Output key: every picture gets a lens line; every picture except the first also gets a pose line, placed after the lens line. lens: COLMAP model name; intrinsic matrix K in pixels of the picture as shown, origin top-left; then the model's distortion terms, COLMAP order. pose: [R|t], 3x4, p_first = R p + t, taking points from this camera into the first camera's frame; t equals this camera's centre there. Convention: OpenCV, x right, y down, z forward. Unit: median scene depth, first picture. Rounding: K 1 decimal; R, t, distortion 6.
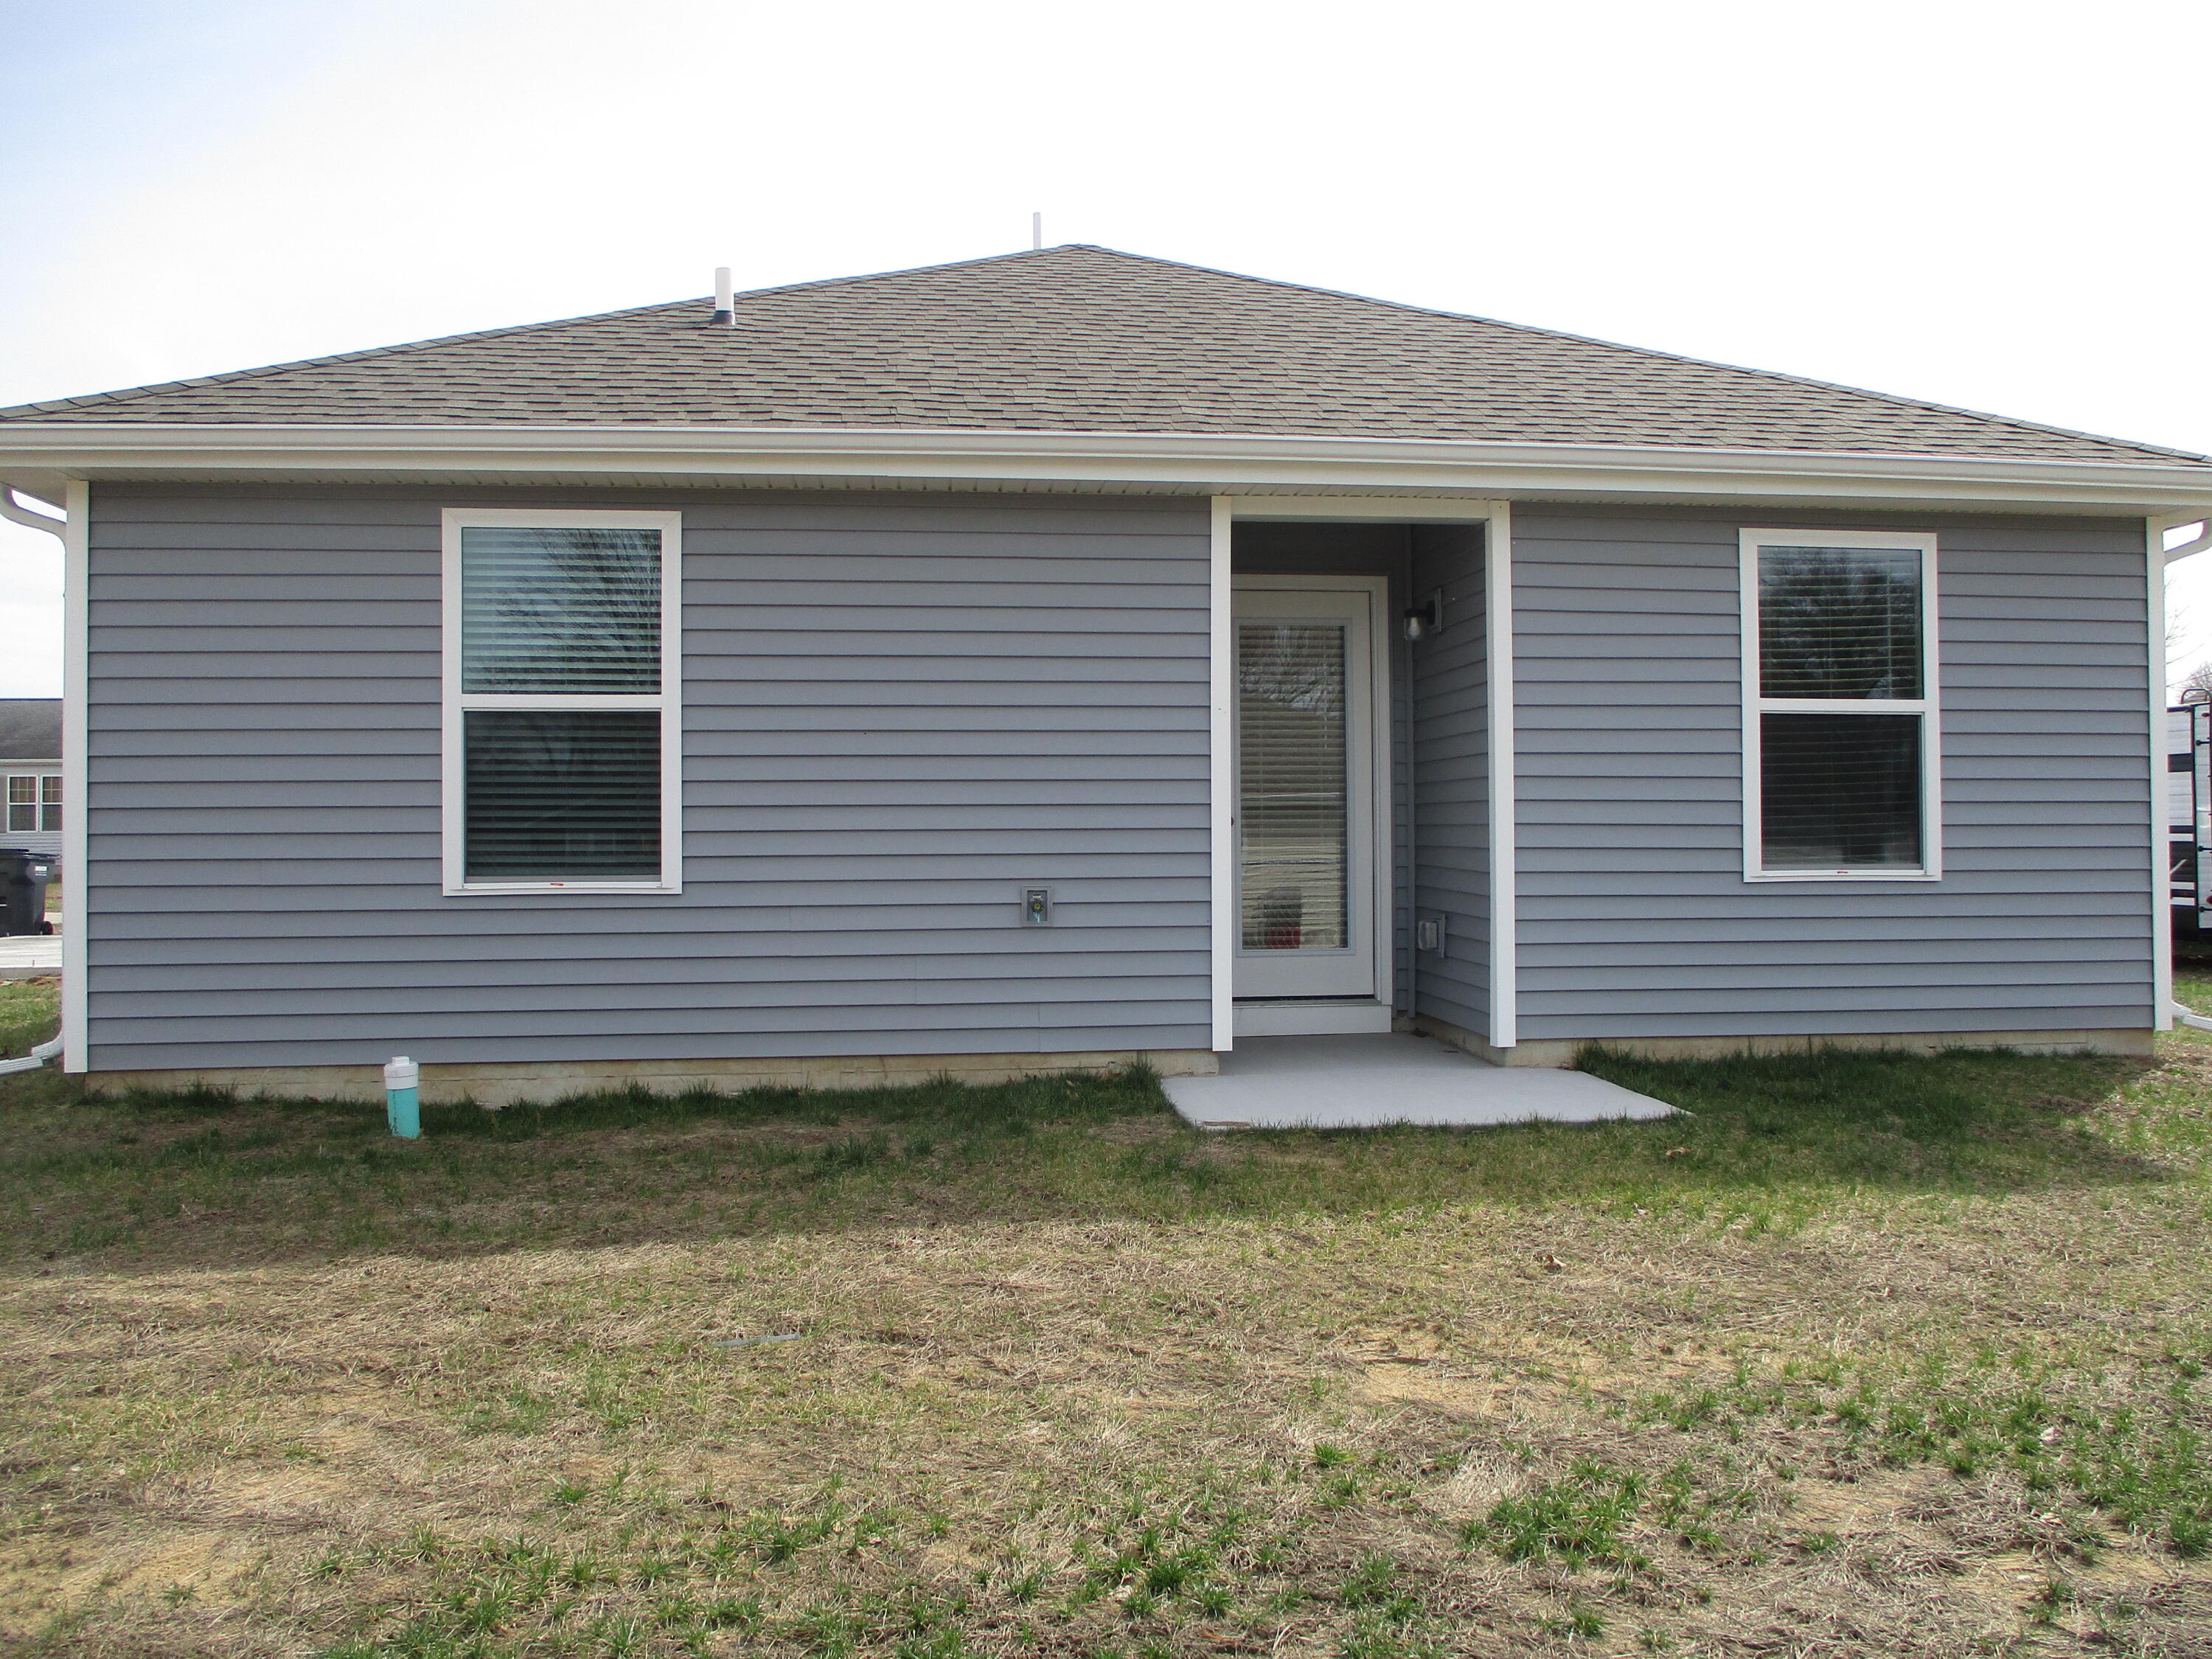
lens RADIAL K [[1811.3, 0, 1102.5], [0, 1811.3, 838.8], [0, 0, 1]] dist [-0.002252, -0.103583]
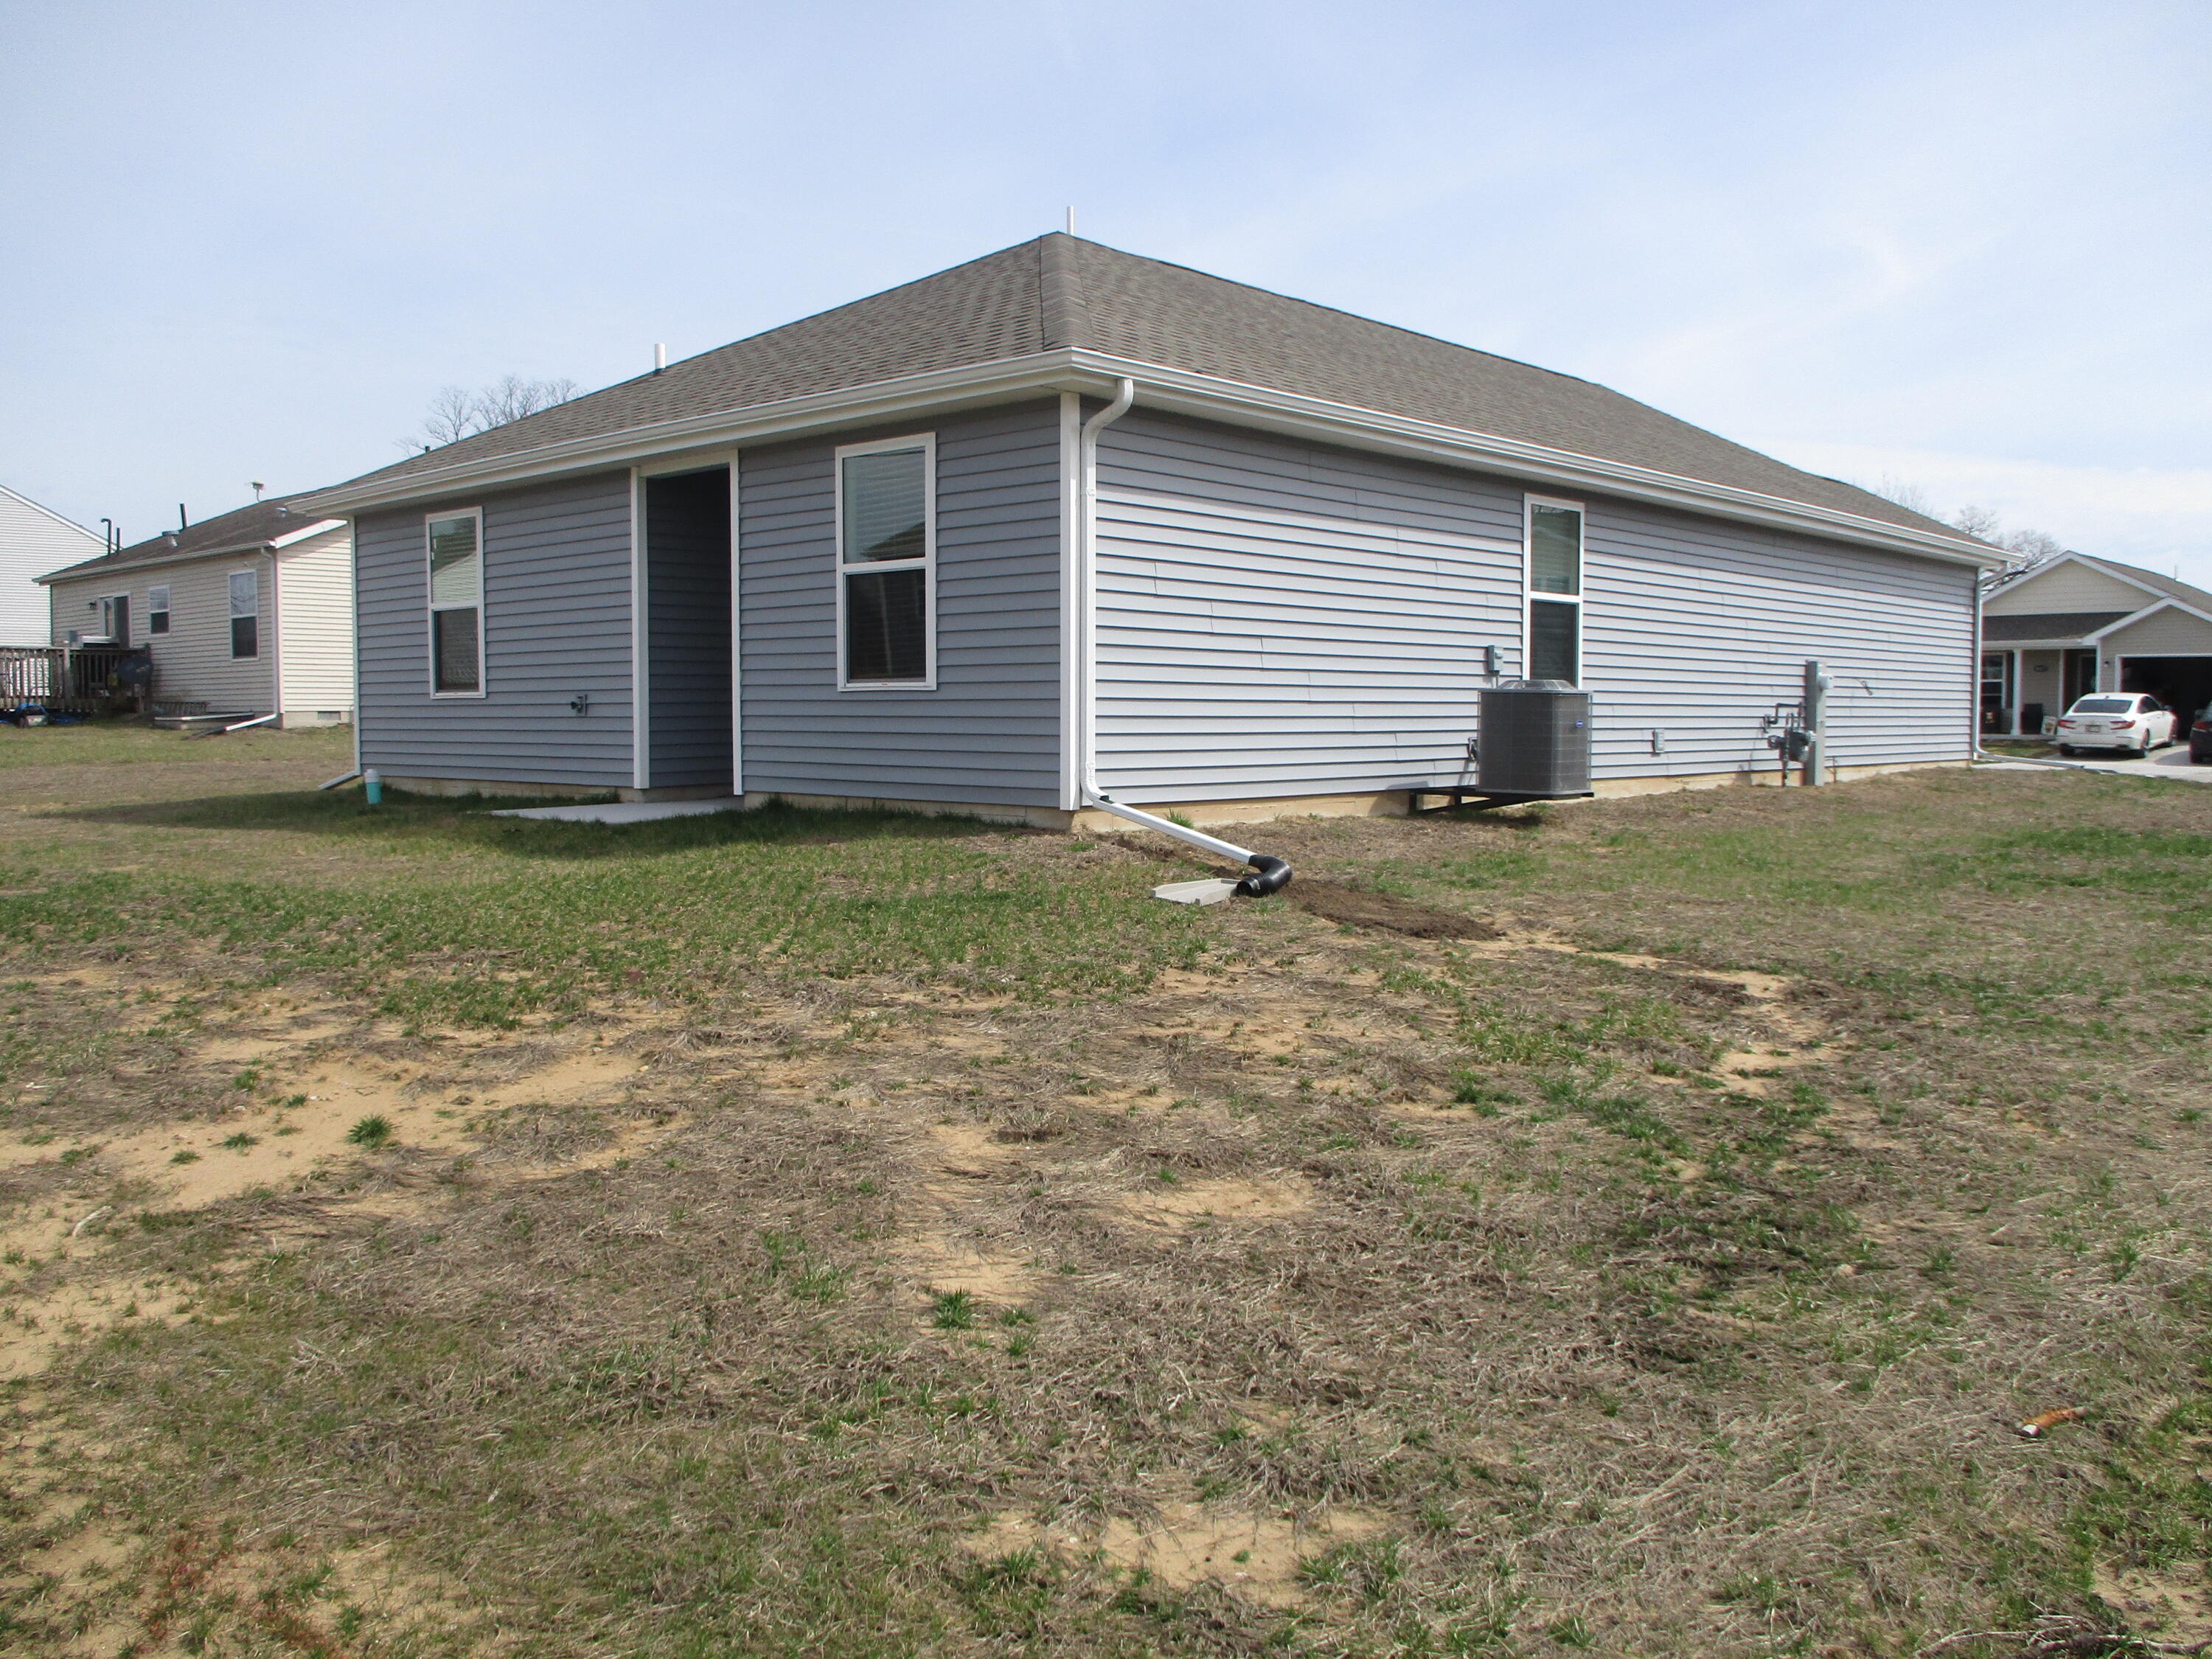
lens RADIAL K [[1811.3, 0, 1102.5], [0, 1811.3, 838.8], [0, 0, 1]] dist [-0.002252, -0.103583]
pose [[0.638797, 0.064235, -0.766689, 1.041229], [0.031366, 0.993506, 0.109372, -0.007652], [0.768736, -0.093915, 0.632634, 0.138616]]
